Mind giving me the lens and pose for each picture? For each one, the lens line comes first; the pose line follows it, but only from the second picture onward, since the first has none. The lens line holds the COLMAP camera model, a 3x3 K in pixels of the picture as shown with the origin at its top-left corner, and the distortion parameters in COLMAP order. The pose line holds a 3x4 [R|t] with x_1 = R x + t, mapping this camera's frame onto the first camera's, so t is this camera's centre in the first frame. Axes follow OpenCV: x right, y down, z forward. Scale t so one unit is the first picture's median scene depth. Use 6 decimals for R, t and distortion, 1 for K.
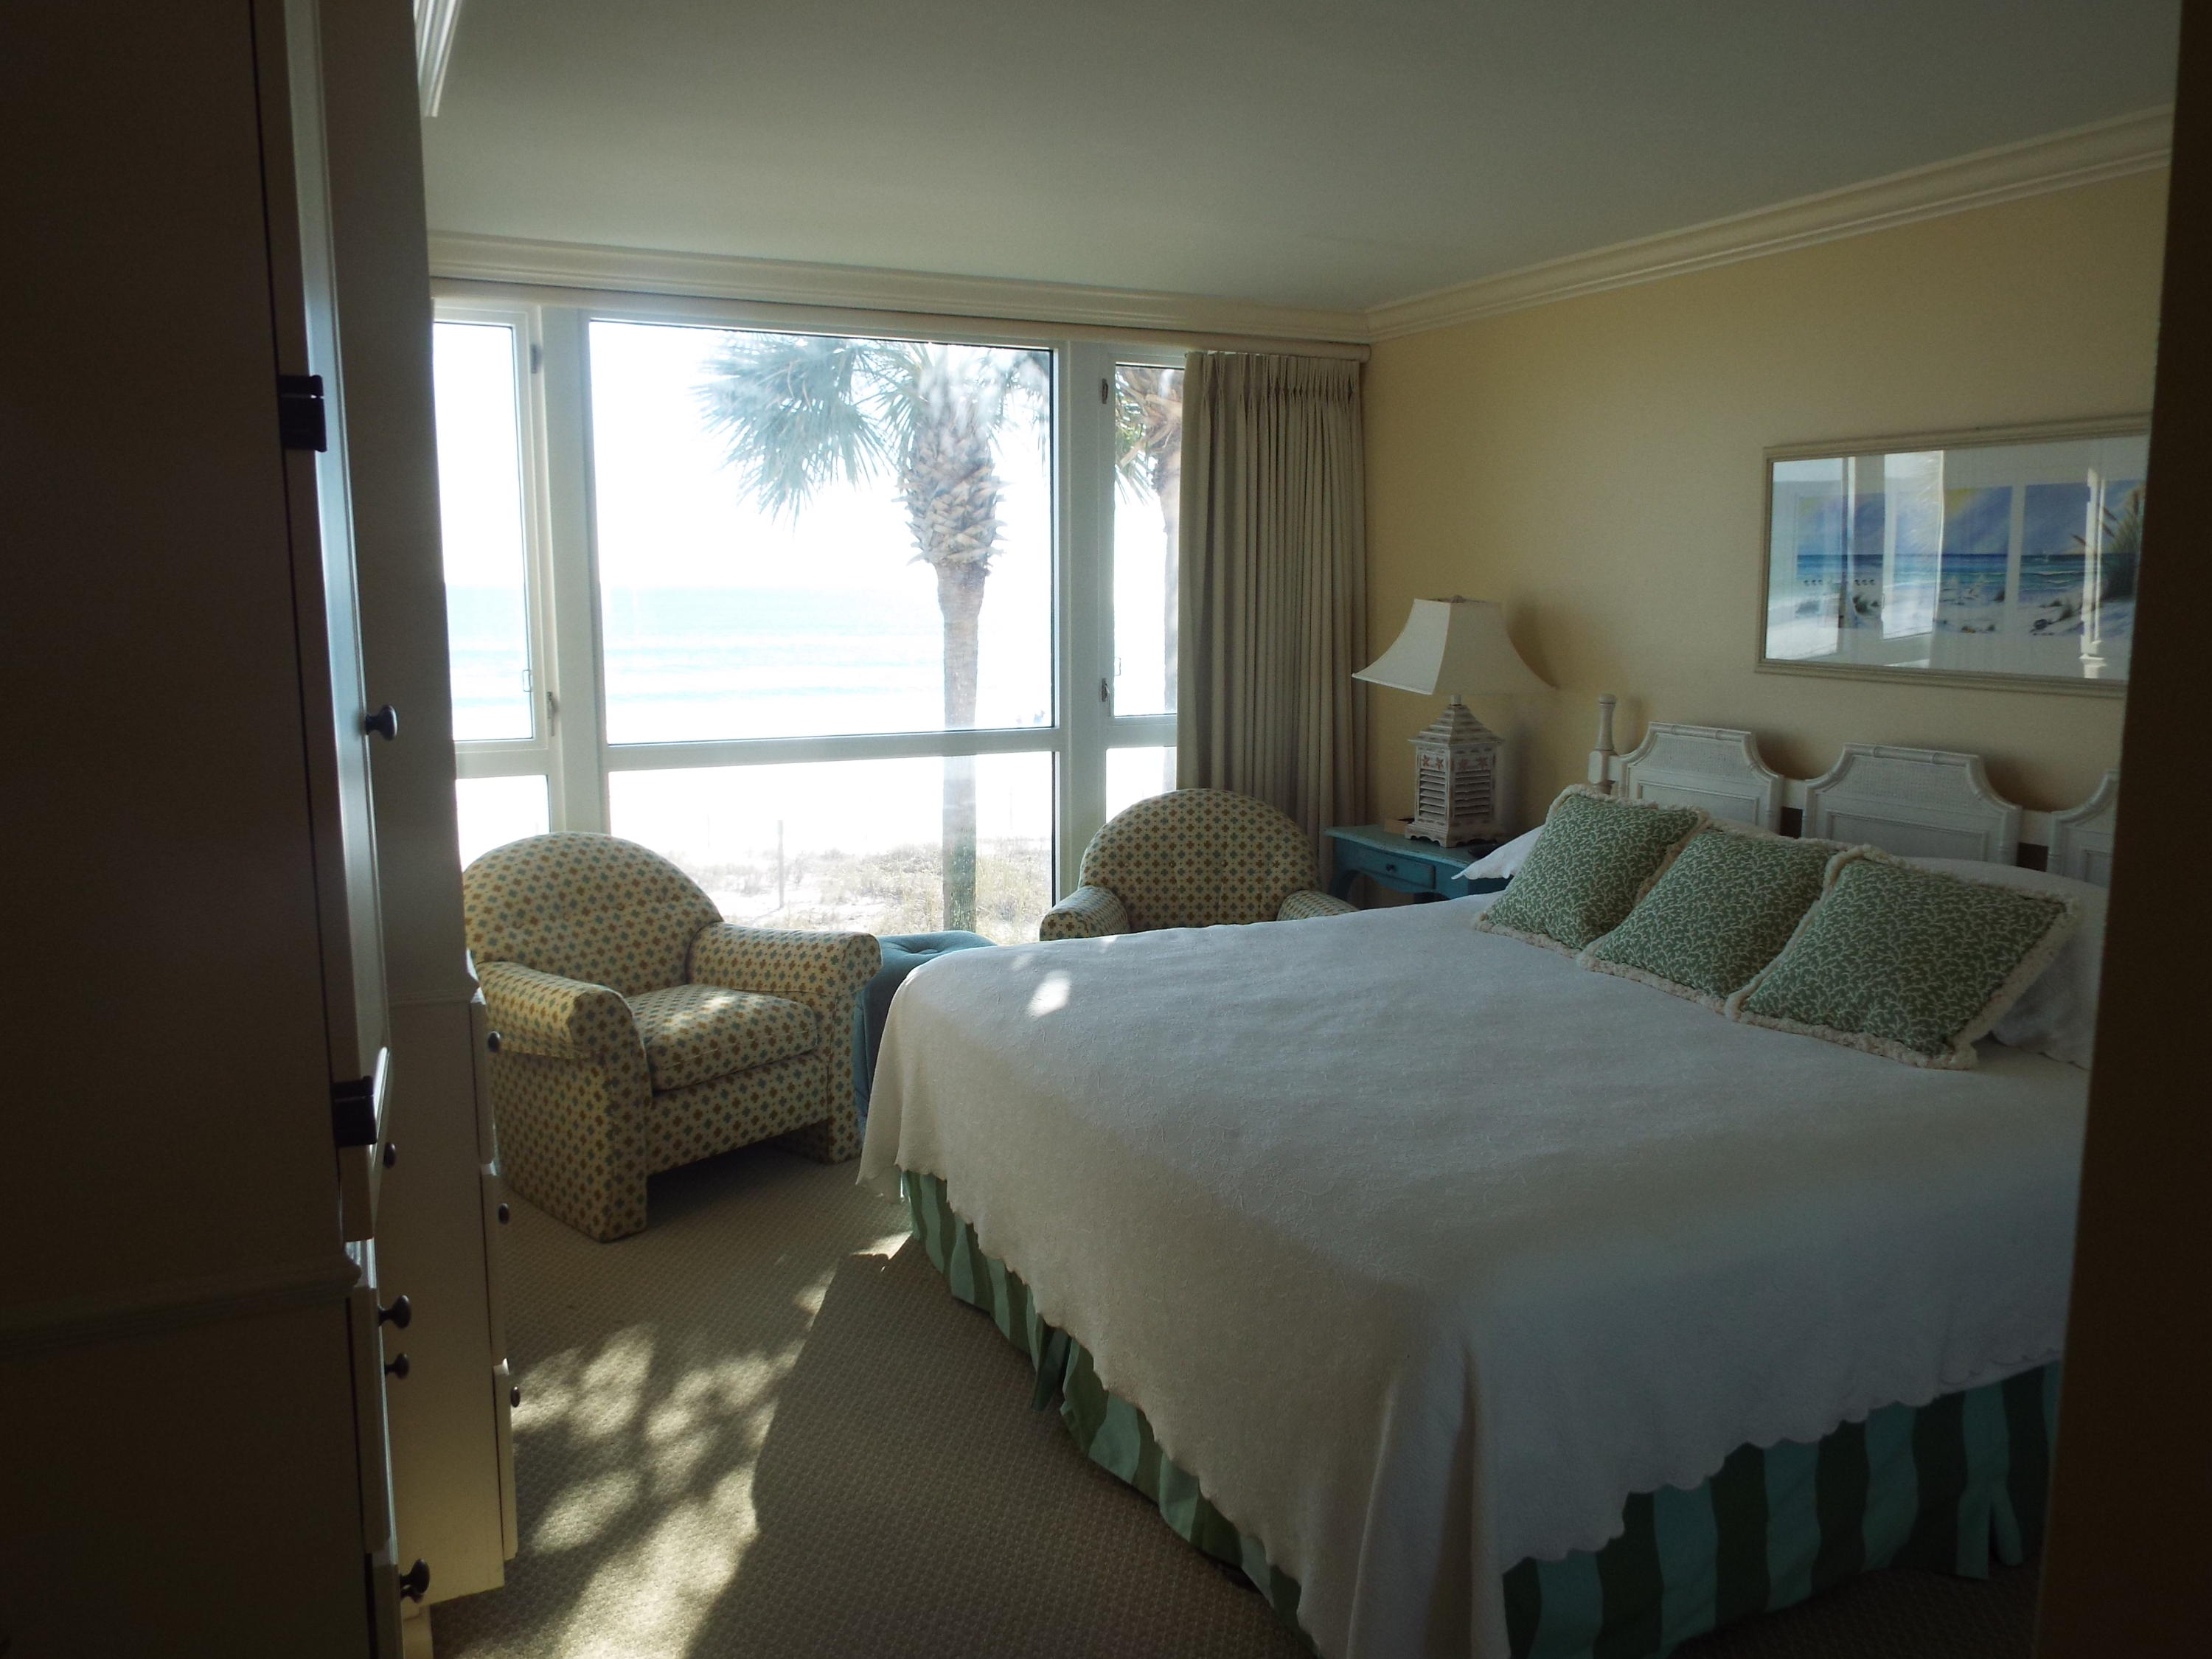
lens RADIAL K [[1639.3, 0, 1106.0], [0, 1639.3, 829.5], [0, 0, 1]] dist [-0.002182, 0.005305]
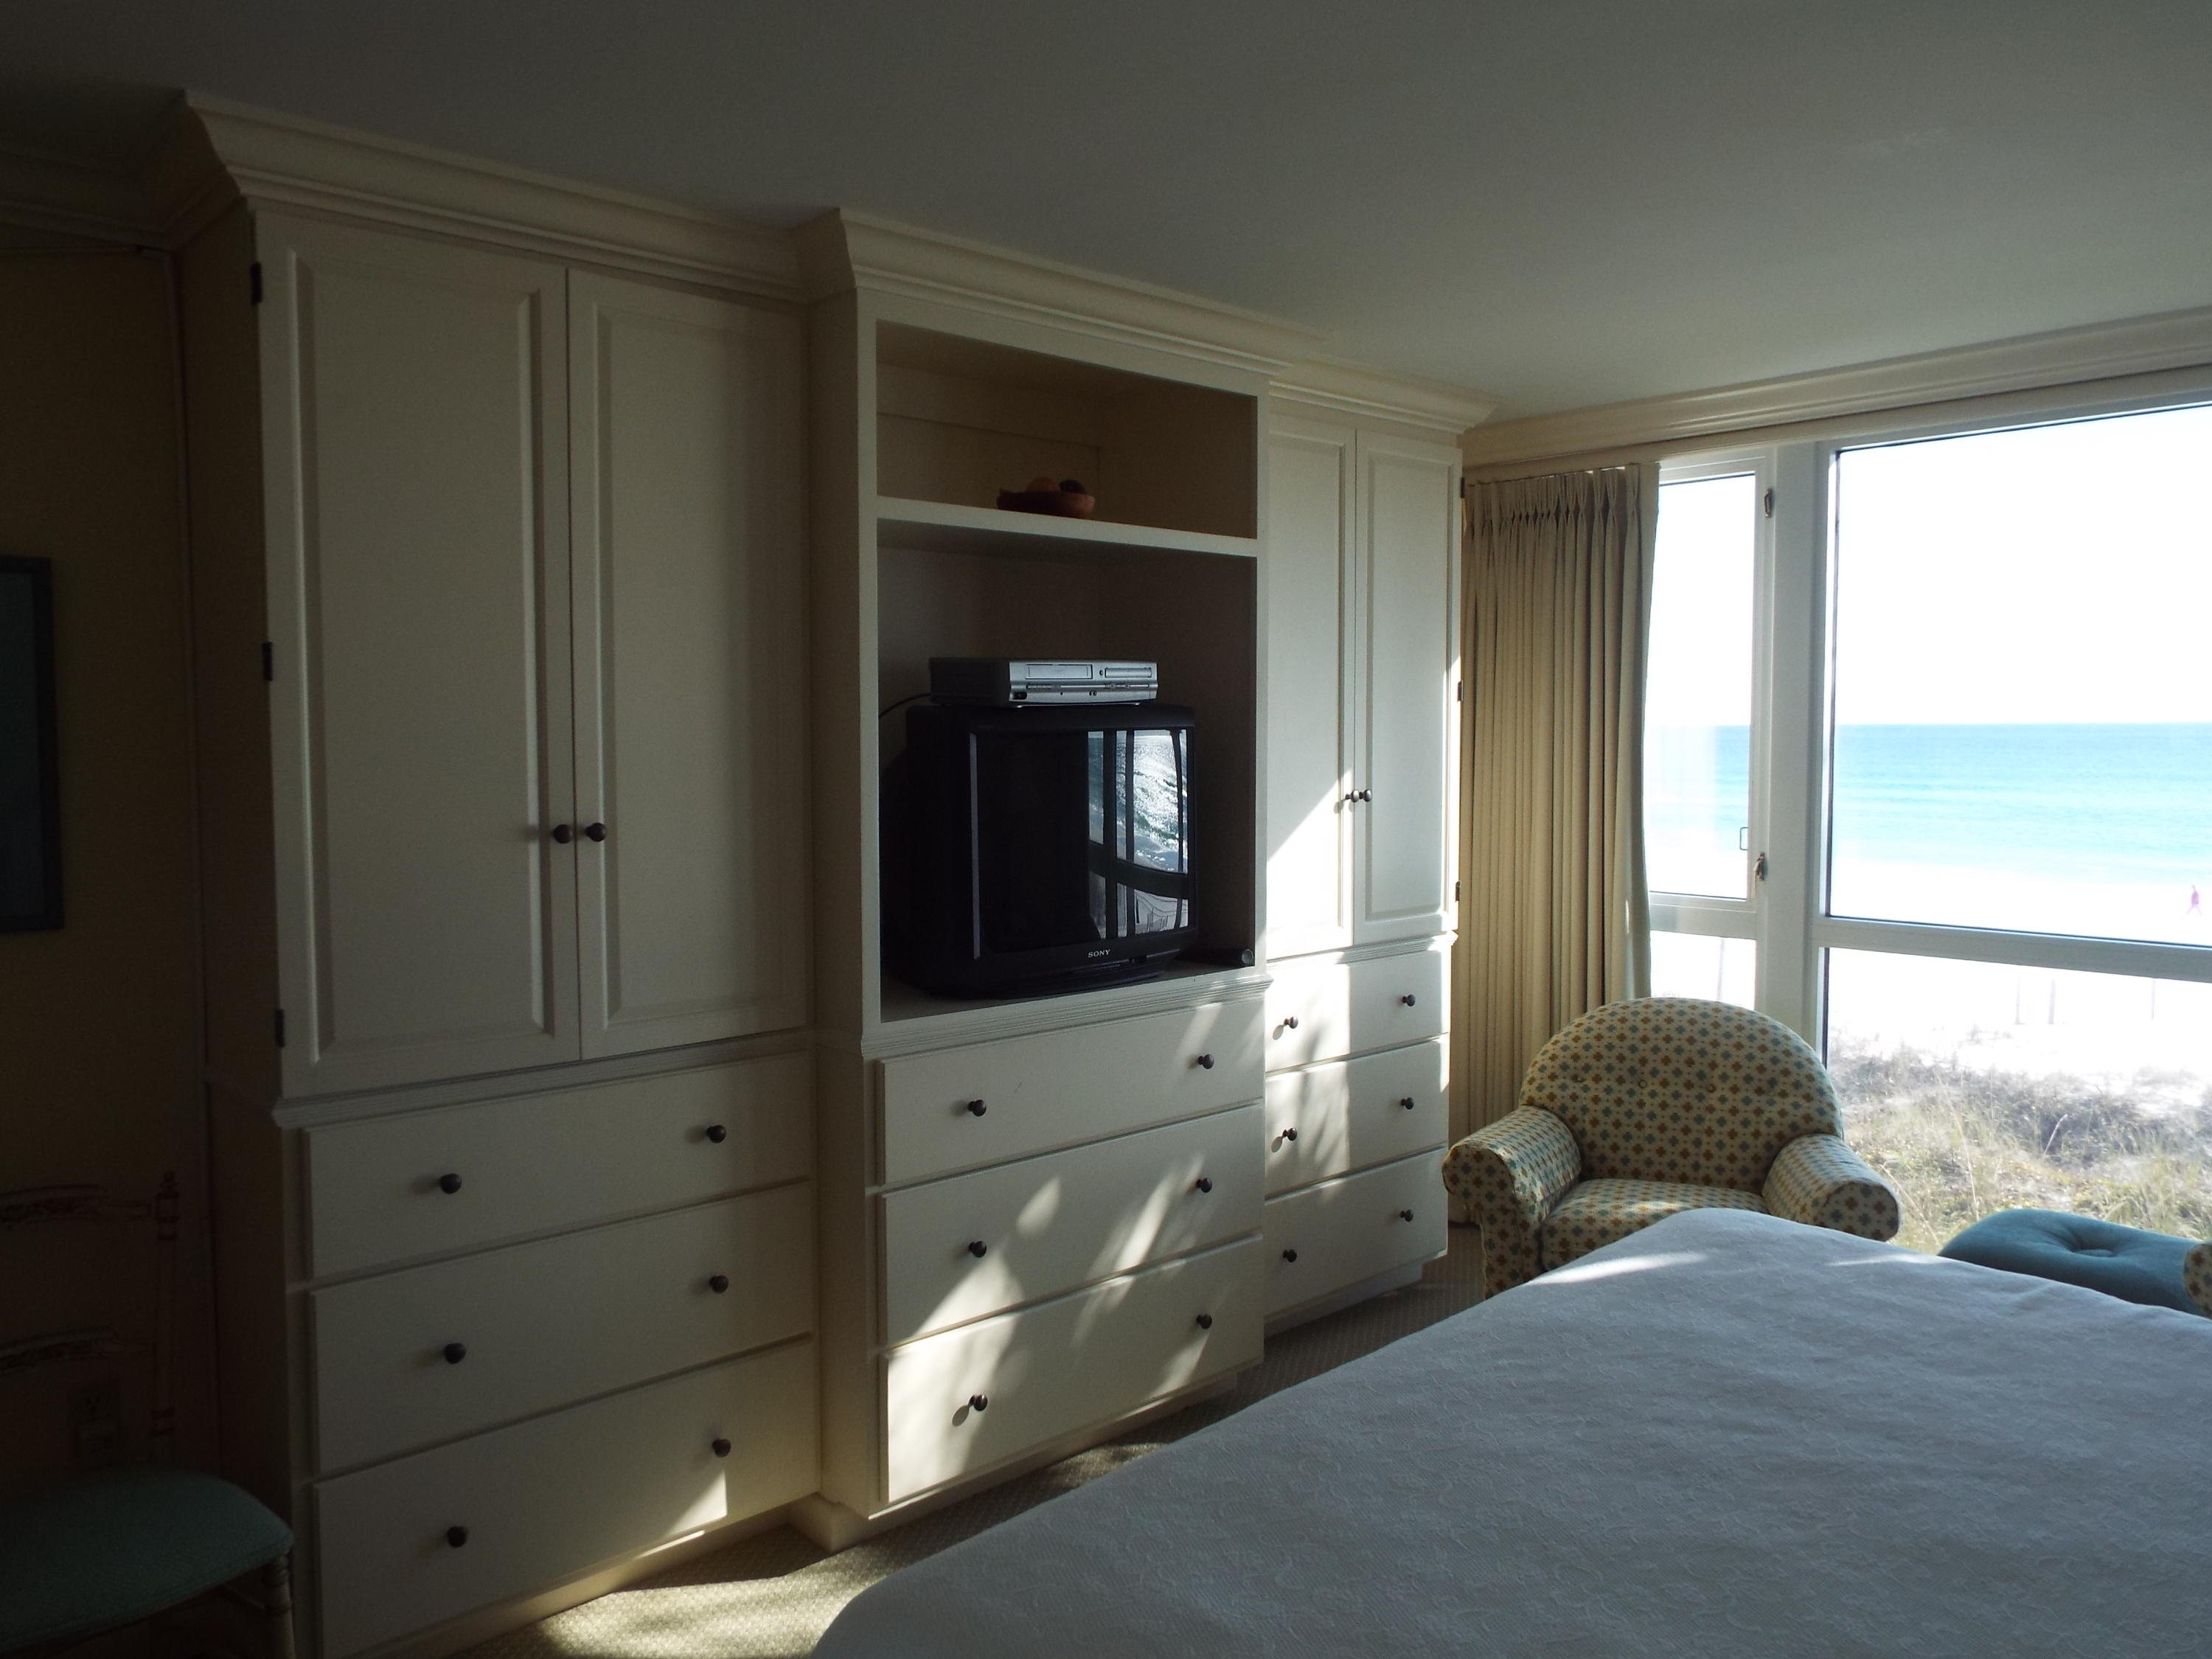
lens RADIAL K [[1639.3, 0, 1106.0], [0, 1639.3, 829.5], [0, 0, 1]] dist [-0.002182, 0.005305]
pose [[0.288761, 0.059102, -0.955575, 0.475864], [-0.135193, 0.990609, 0.020415, -0.069448], [0.947808, 0.123291, 0.294039, 0.390733]]
